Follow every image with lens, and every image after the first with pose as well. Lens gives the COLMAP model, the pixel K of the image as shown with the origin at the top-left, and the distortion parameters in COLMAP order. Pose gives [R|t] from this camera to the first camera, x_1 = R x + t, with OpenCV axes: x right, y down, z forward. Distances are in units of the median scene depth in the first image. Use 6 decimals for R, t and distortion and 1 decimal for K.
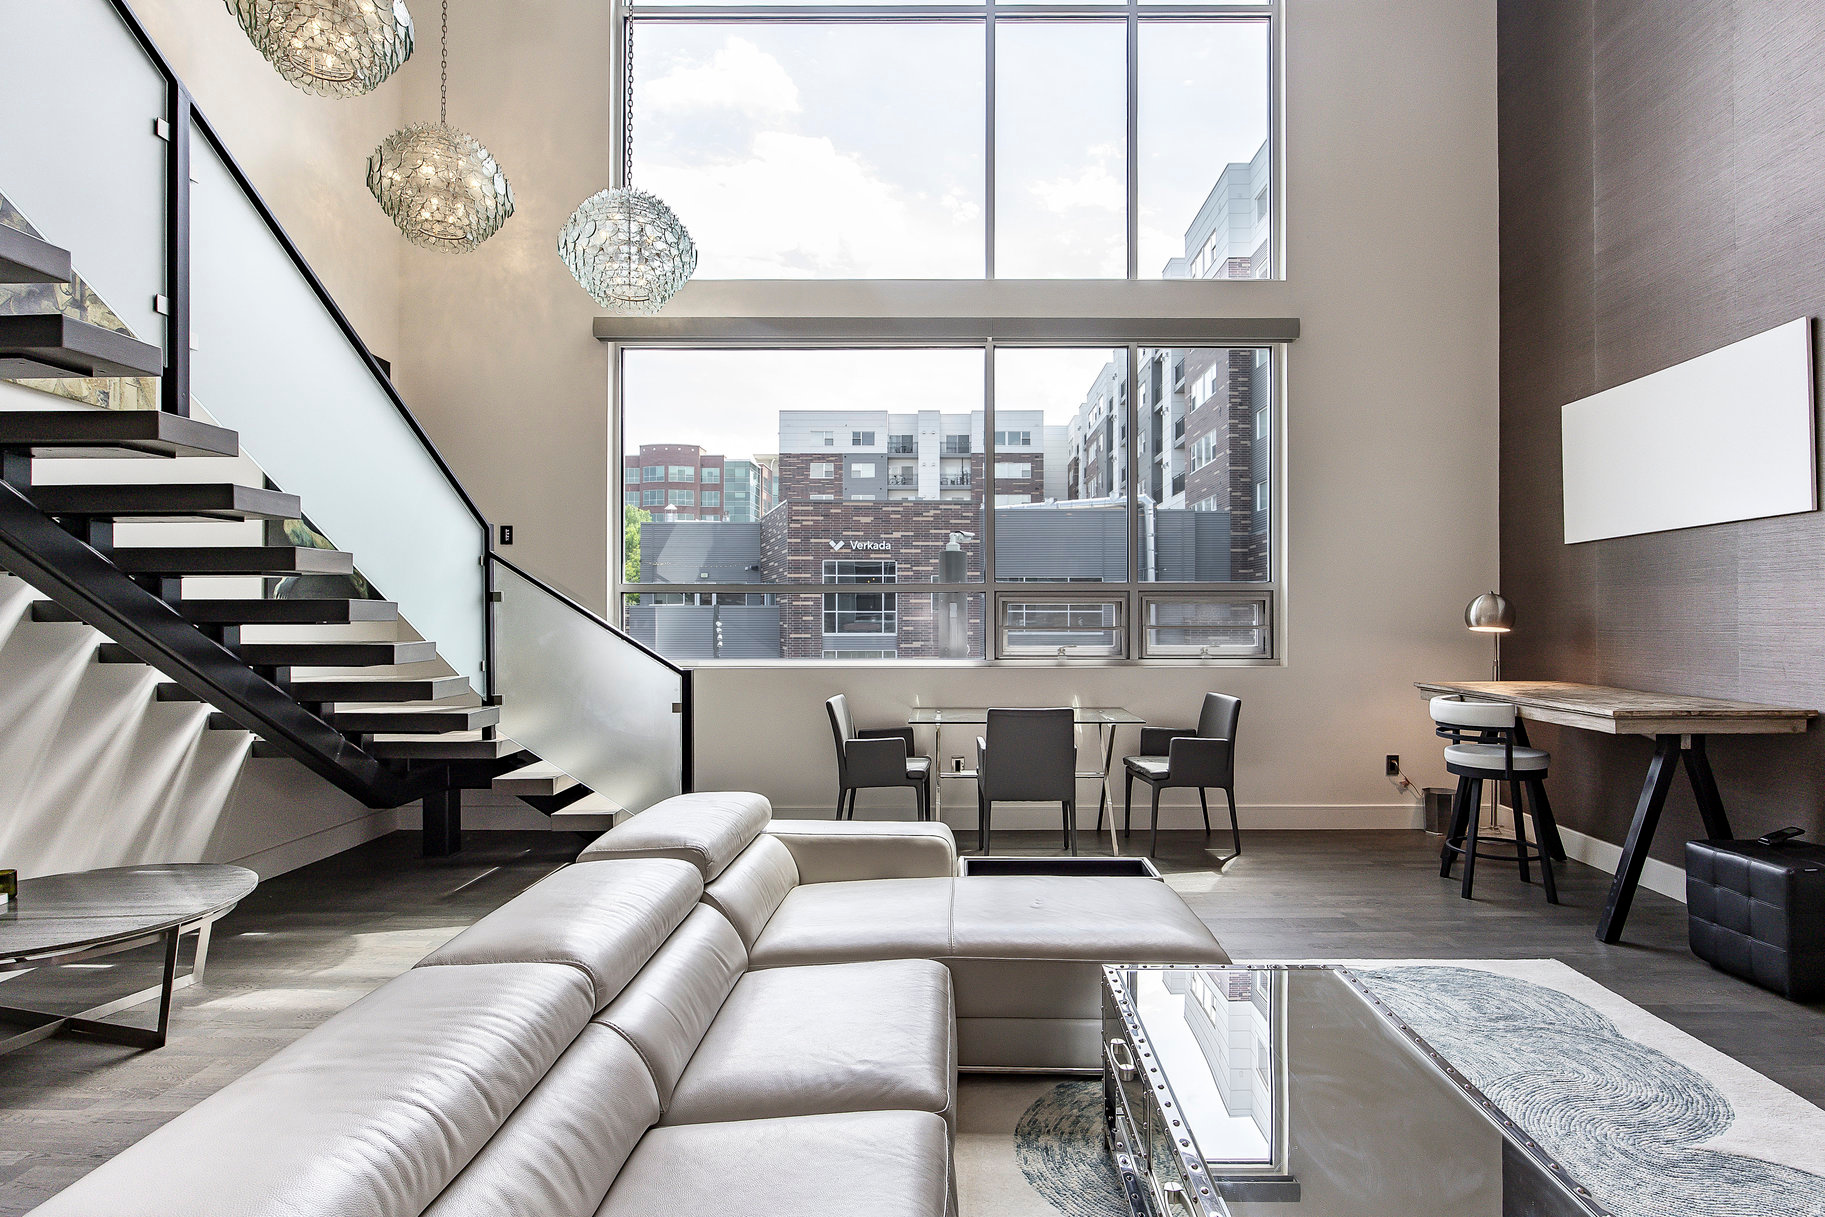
lens RADIAL K [[937.6, 0, 942.2], [0, 937.6, 612.7], [0, 0, 1]] dist [-0.019015, 0.000125]
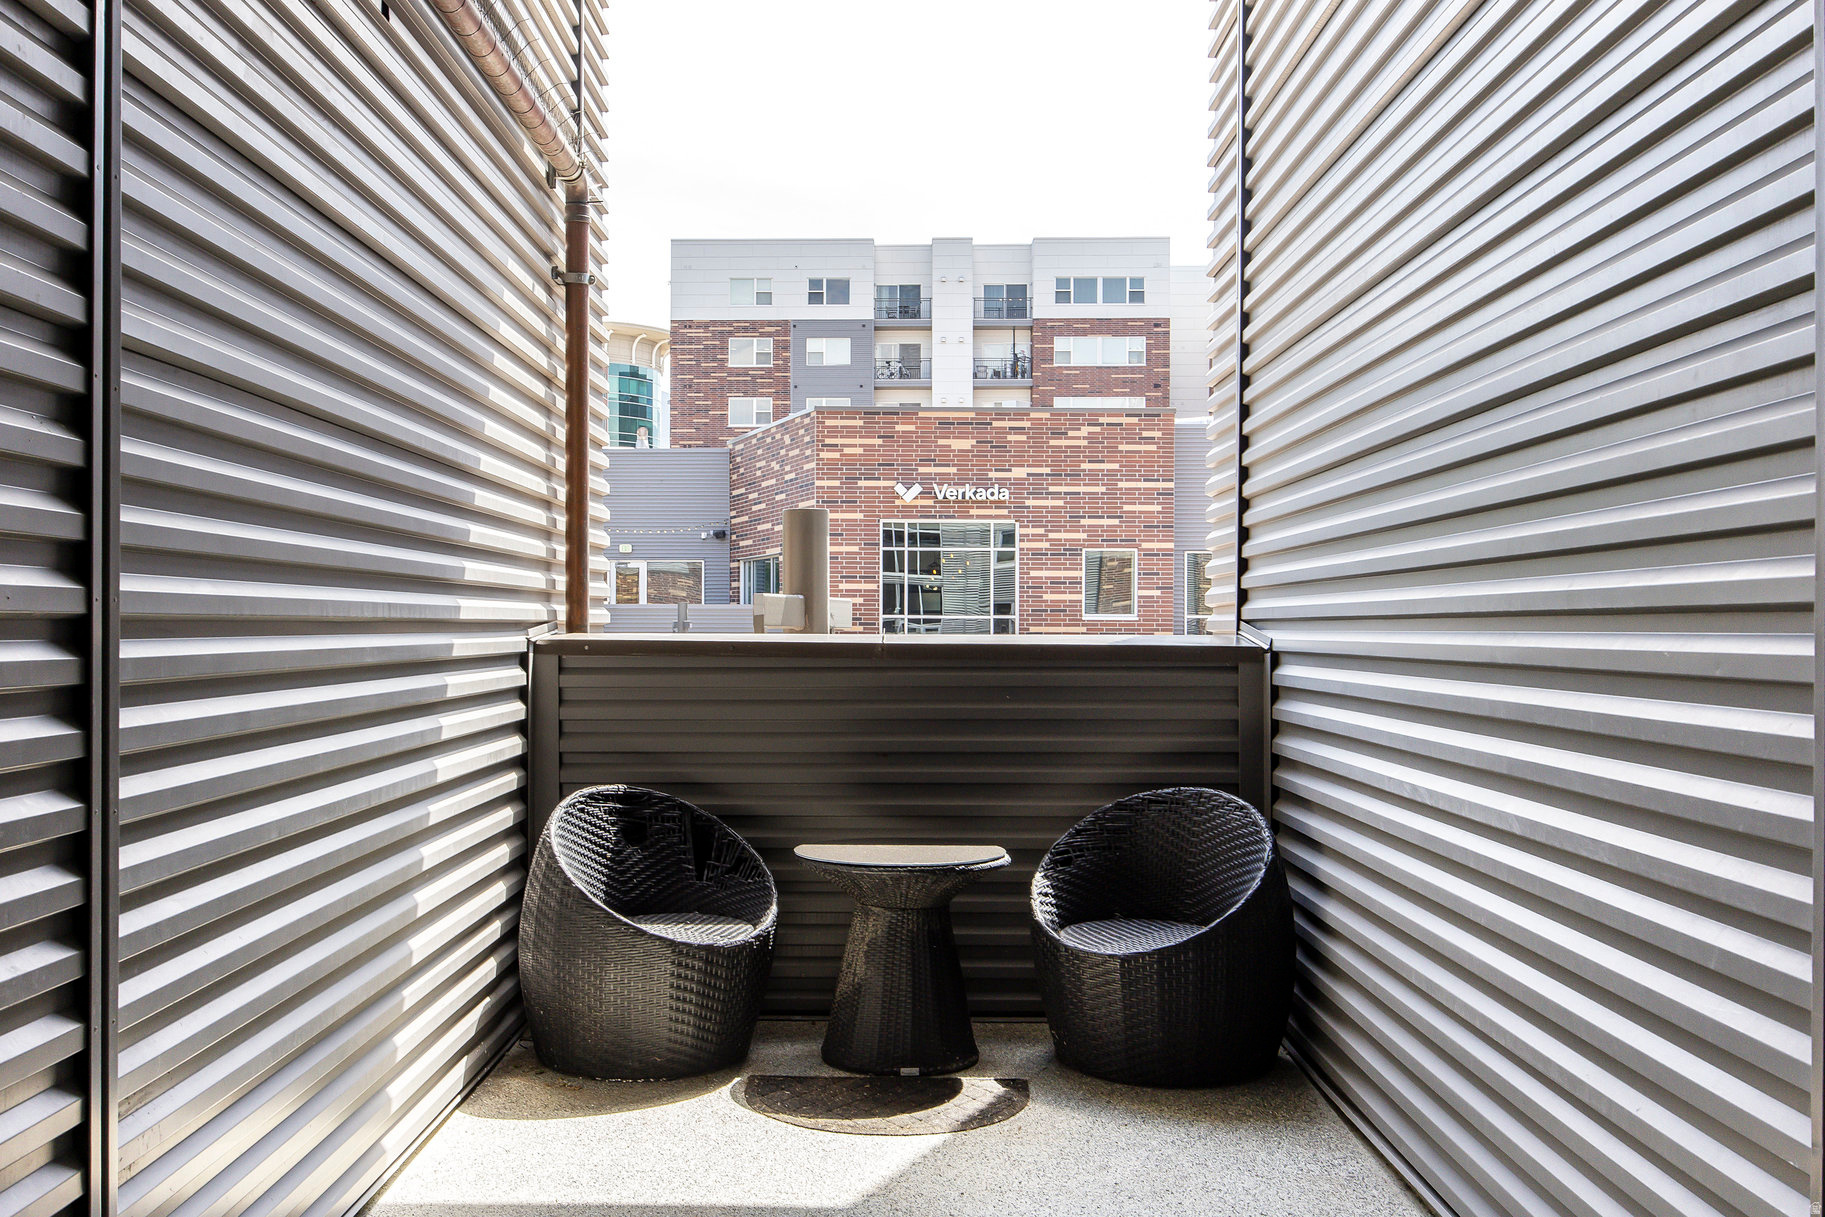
lens RADIAL K [[1750.3, 0, 816.2], [0, 1750.3, 684.2], [0, 0, 1]] dist [-0.024777, 0.000000]
pose [[0.999365, 0.003194, -0.035487, -0.113796], [-0.001863, 0.999295, 0.037490, 0.000072], [0.035582, -0.037400, 0.998667, -0.002989]]
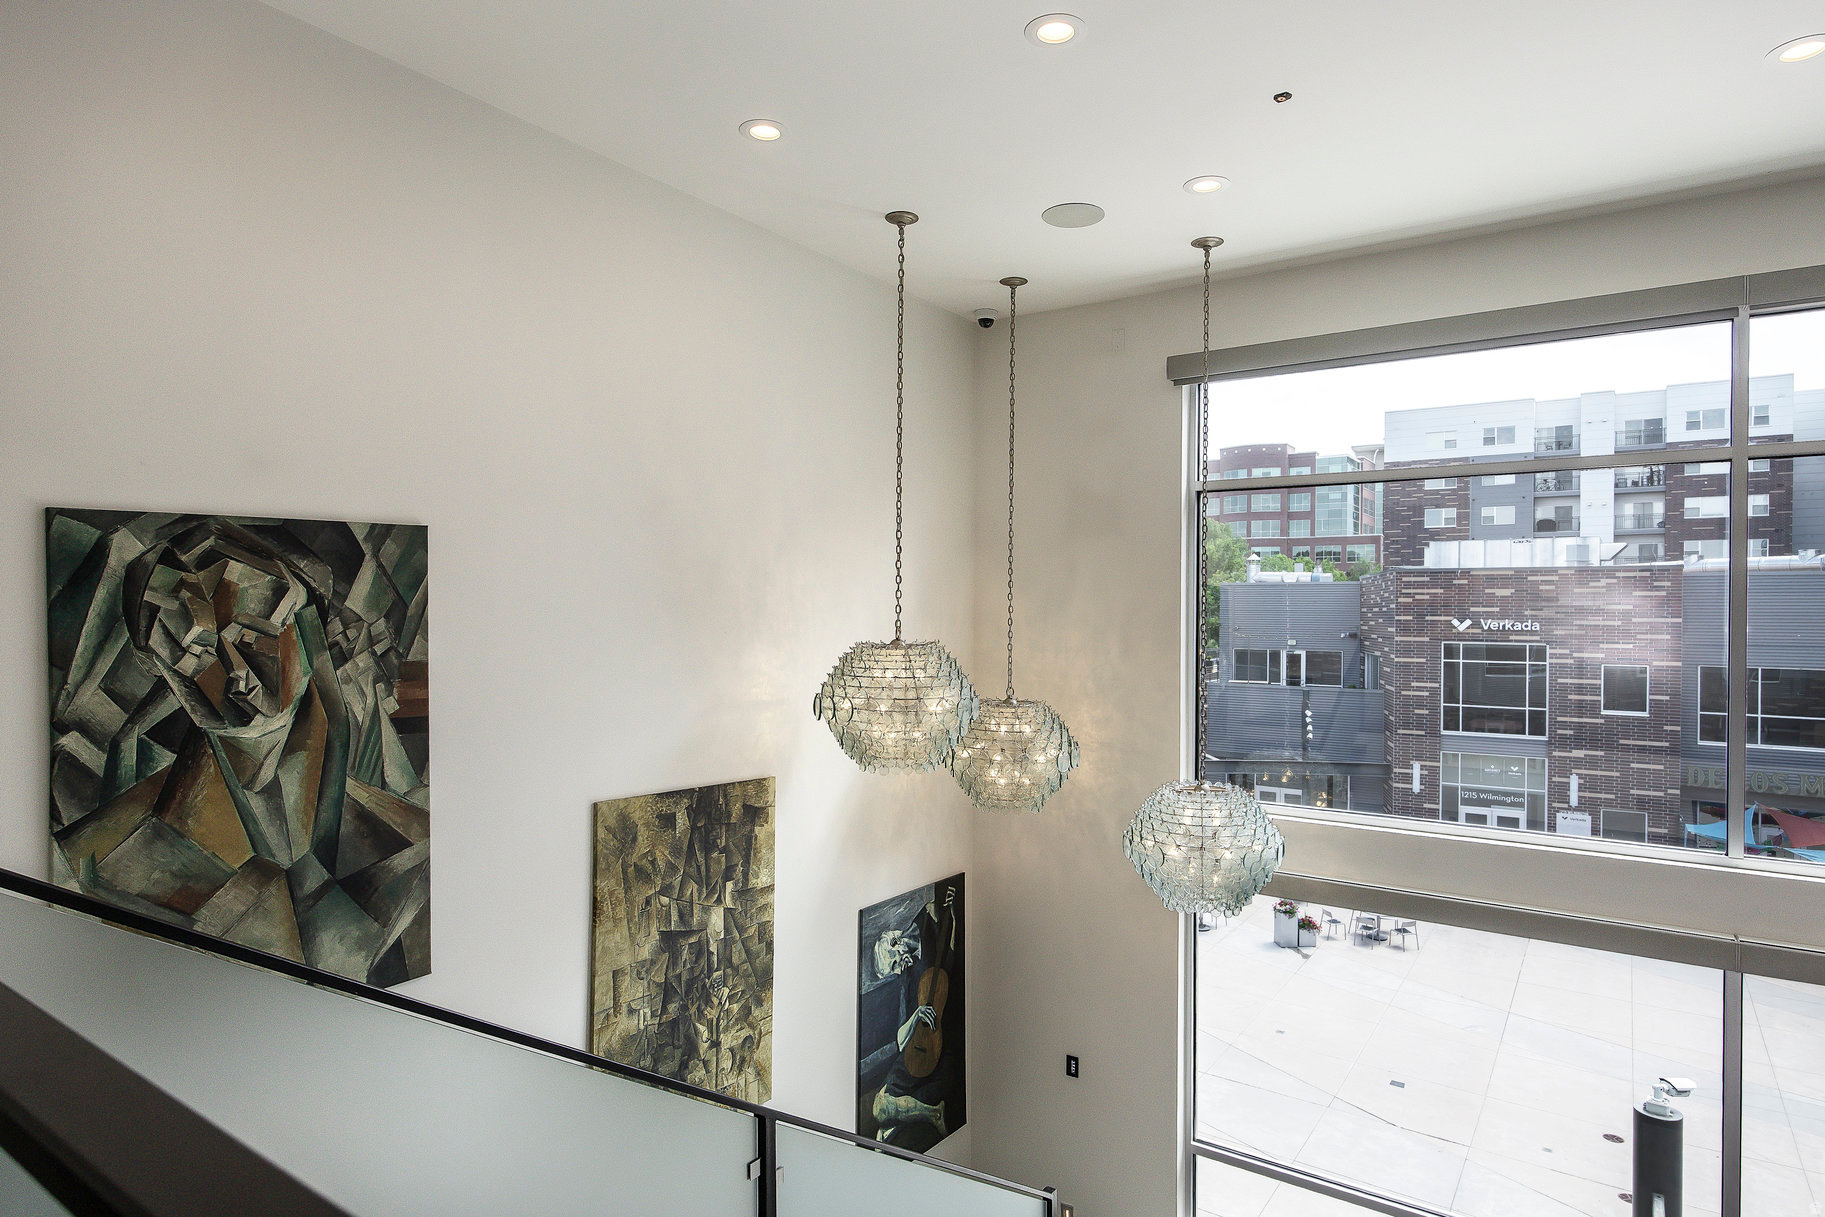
lens RADIAL K [[1013.2, 0, 923.3], [0, 1013.2, 619.4], [0, 0, 1]] dist [0.010628, -0.010518]
pose [[0.826870, 0.008748, -0.562324, -0.003127], [-0.004028, 0.999945, 0.009633, -0.073168], [0.562378, -0.005700, 0.826861, 0.010733]]
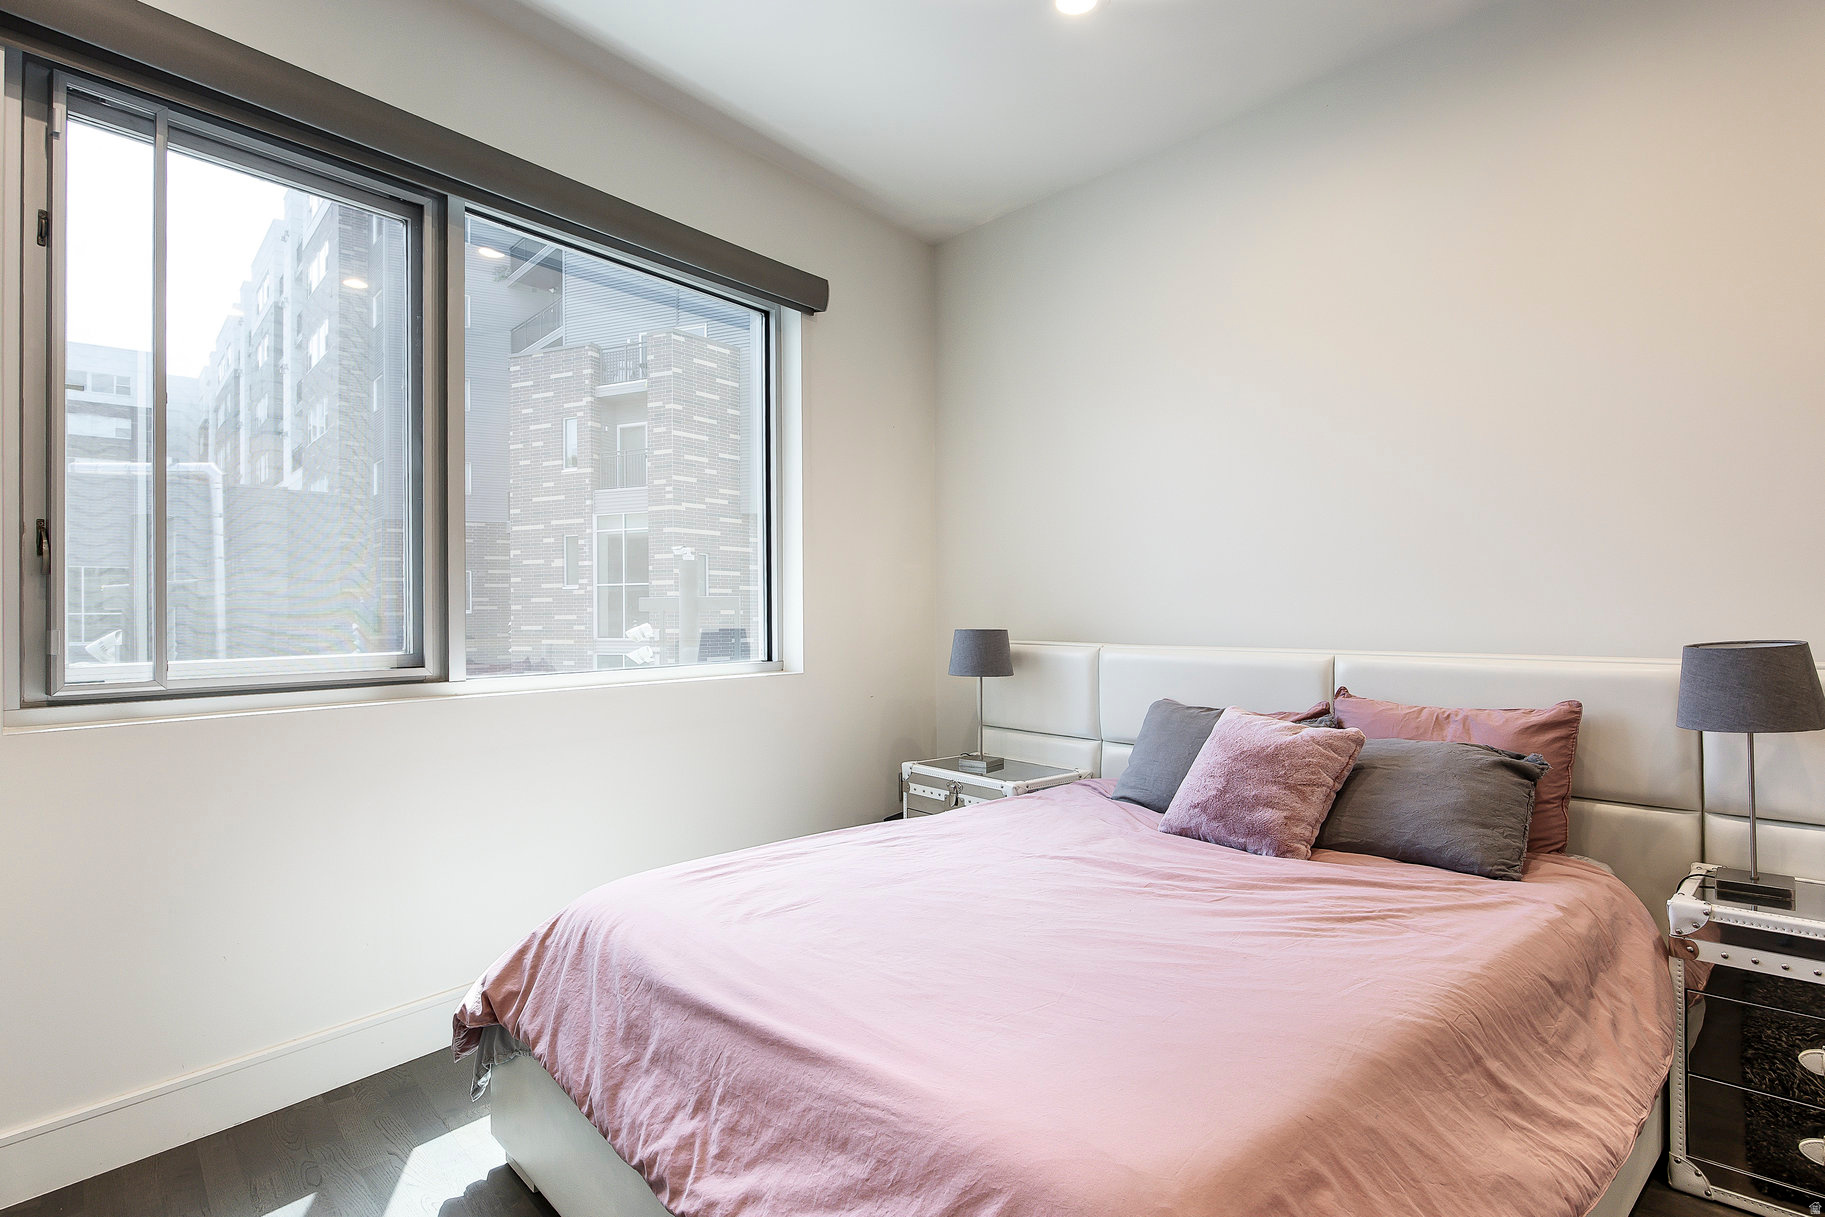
lens RADIAL K [[937.6, 0, 939.8], [0, 937.6, 608.0], [0, 0, 1]] dist [-0.019015, 0.000125]
pose [[0.728162, -0.005530, 0.685383, 0.117951], [0.009850, 0.999949, -0.002397, 0.001745], [-0.685335, 0.008496, 0.728179, 0.020398]]
